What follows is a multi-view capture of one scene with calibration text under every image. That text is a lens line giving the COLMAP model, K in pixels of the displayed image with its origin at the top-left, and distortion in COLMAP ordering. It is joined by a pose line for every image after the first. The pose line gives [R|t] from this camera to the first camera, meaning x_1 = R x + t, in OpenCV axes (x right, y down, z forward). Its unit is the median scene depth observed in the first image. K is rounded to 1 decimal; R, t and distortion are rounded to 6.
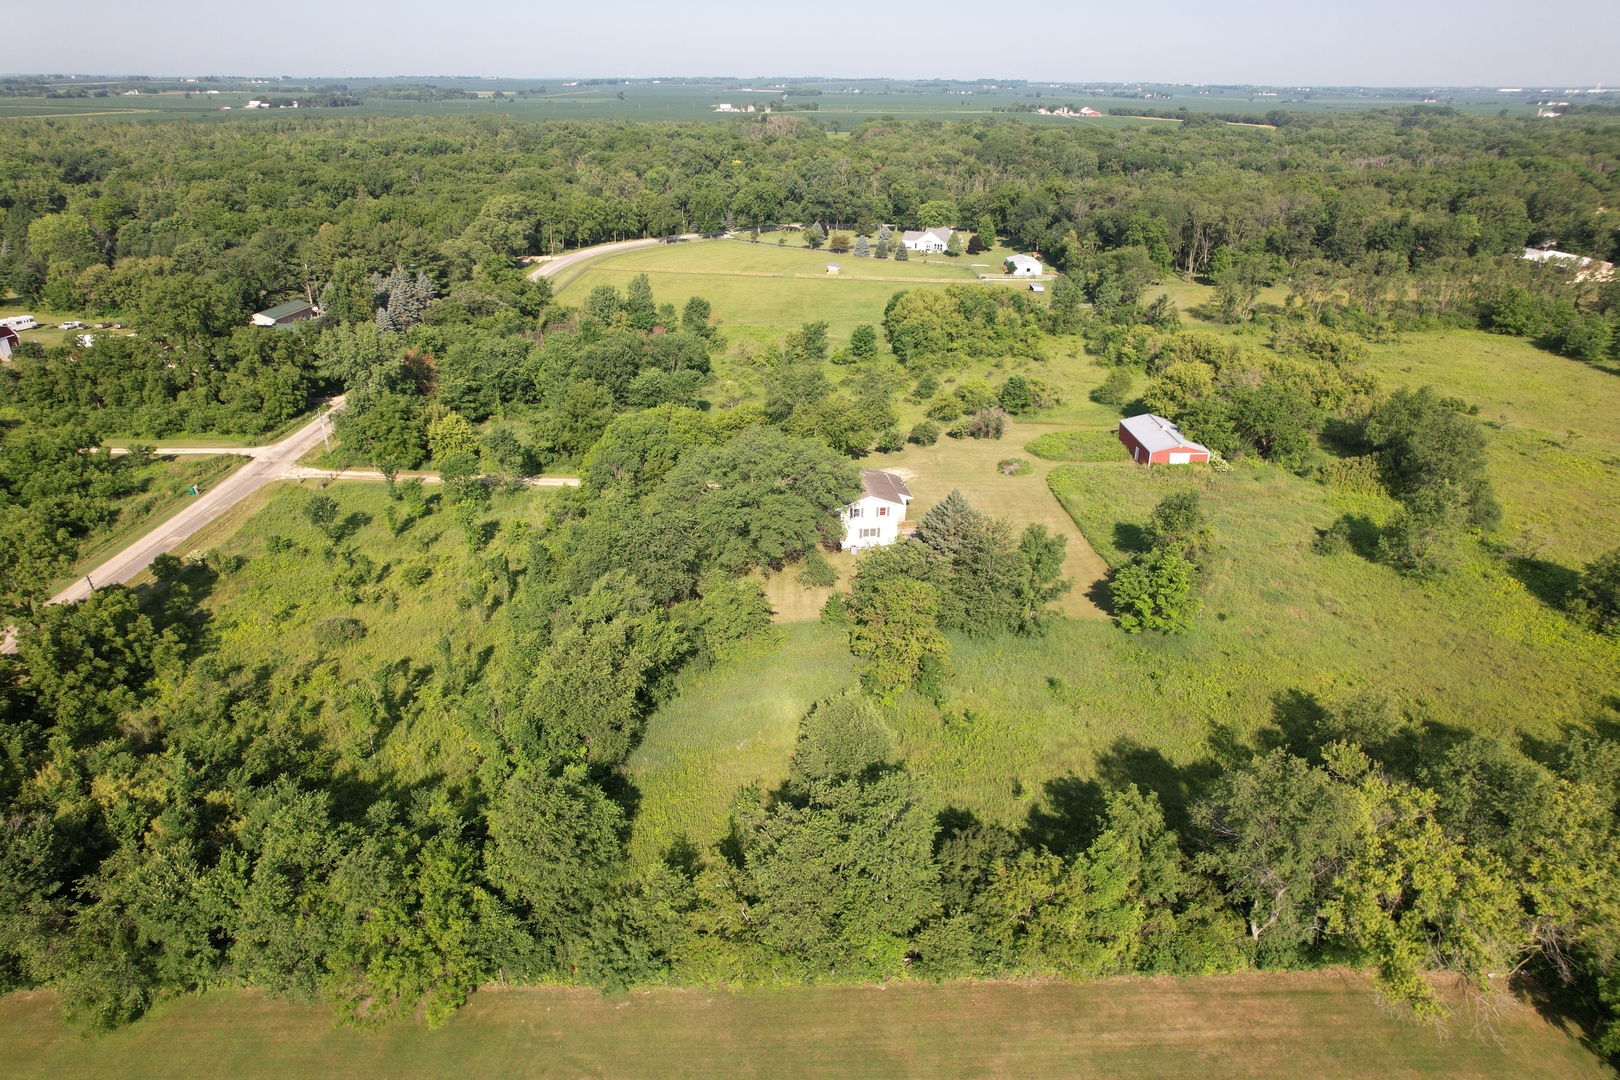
lens RADIAL K [[1038.3, 0, 814.2], [0, 1038.3, 544.6], [0, 0, 1]] dist [-0.066380, 0.062258]
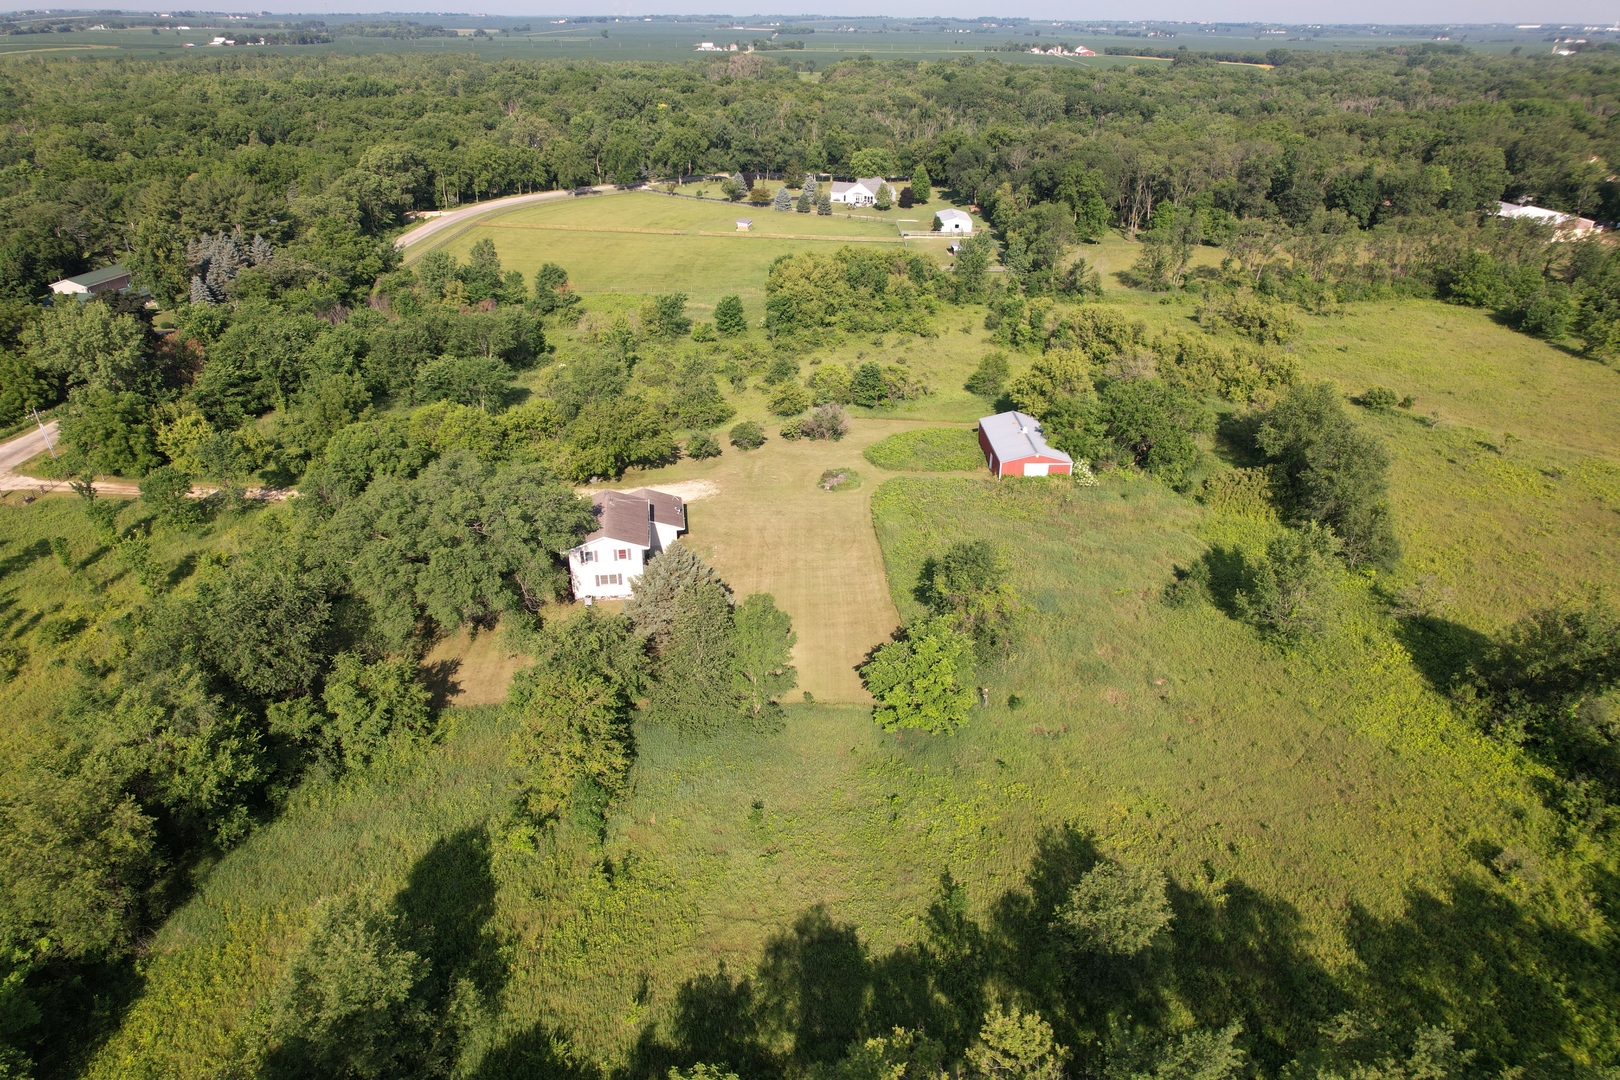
lens RADIAL K [[1038.3, 0, 816.7], [0, 1038.3, 546.7], [0, 0, 1]] dist [-0.066380, 0.062258]
pose [[0.999999, 0.000310, 0.001407, 0.106250], [-0.000382, 0.998663, 0.051688, -0.039183], [-0.001389, -0.051688, 0.998662, 0.095993]]
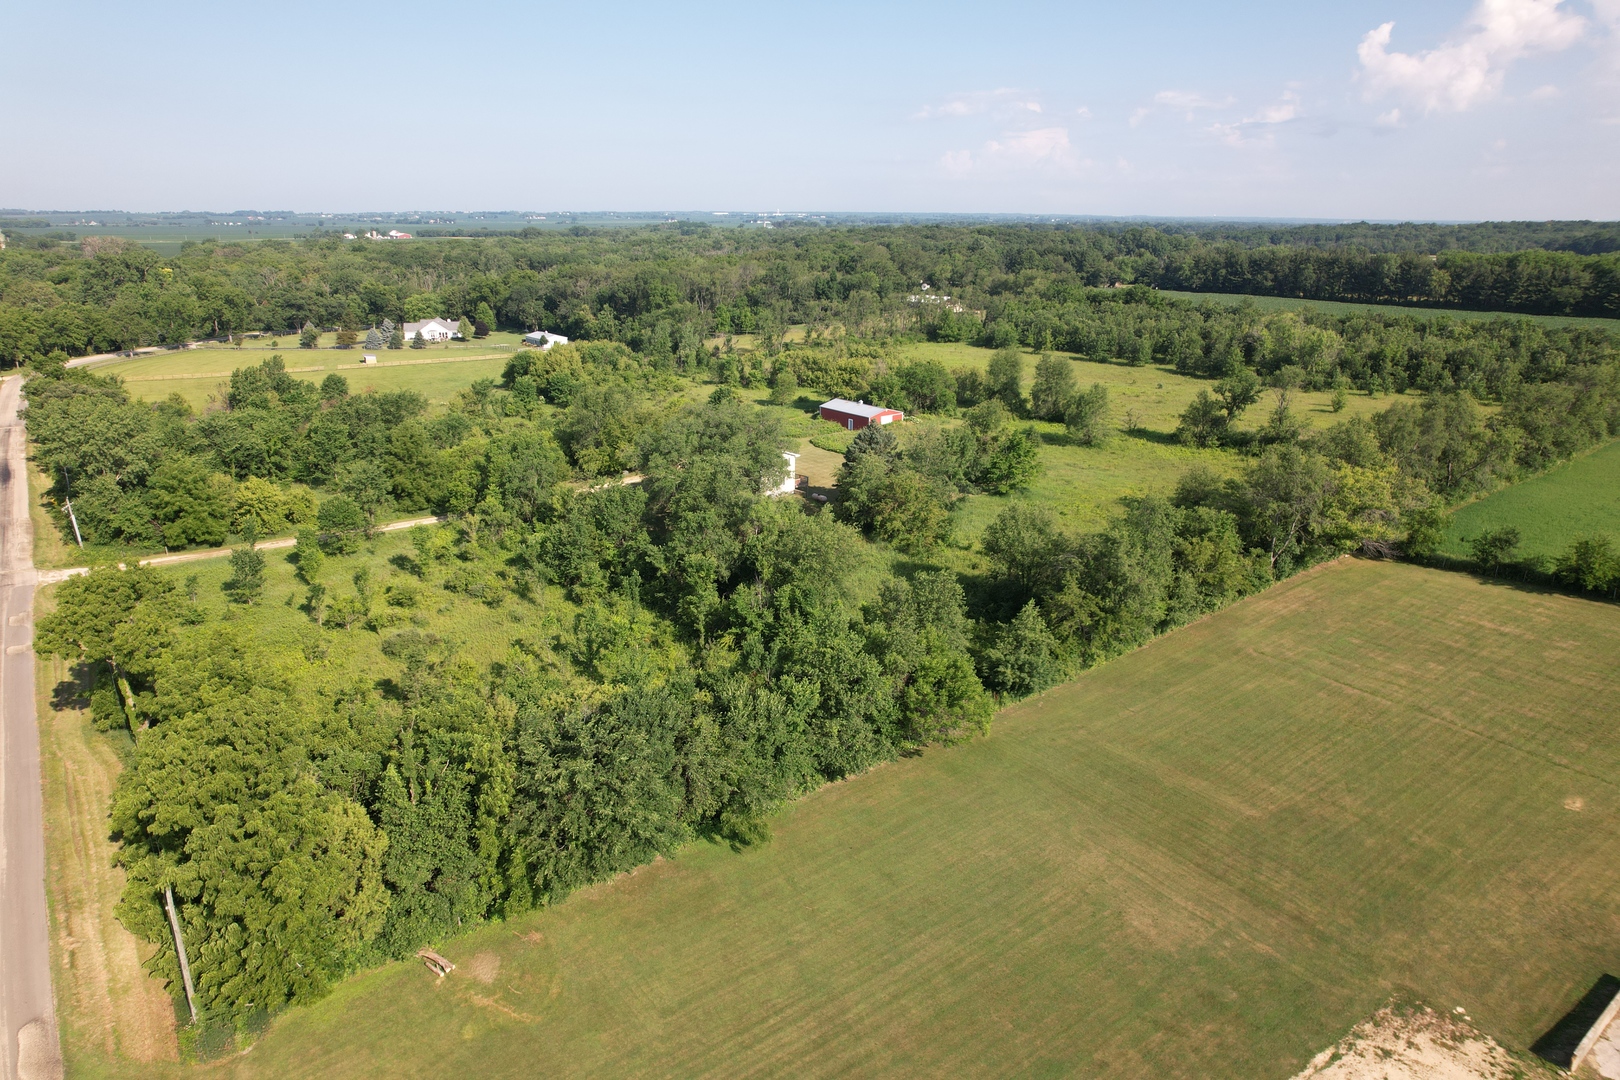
lens RADIAL K [[1038.3, 0, 810.2], [0, 1038.3, 543.3], [0, 0, 1]] dist [-0.066380, 0.062258]
pose [[0.798544, -0.189003, 0.571494, -0.308426], [0.251776, 0.967259, -0.031915, 0.052808], [-0.546750, 0.169373, 0.819986, -0.005593]]
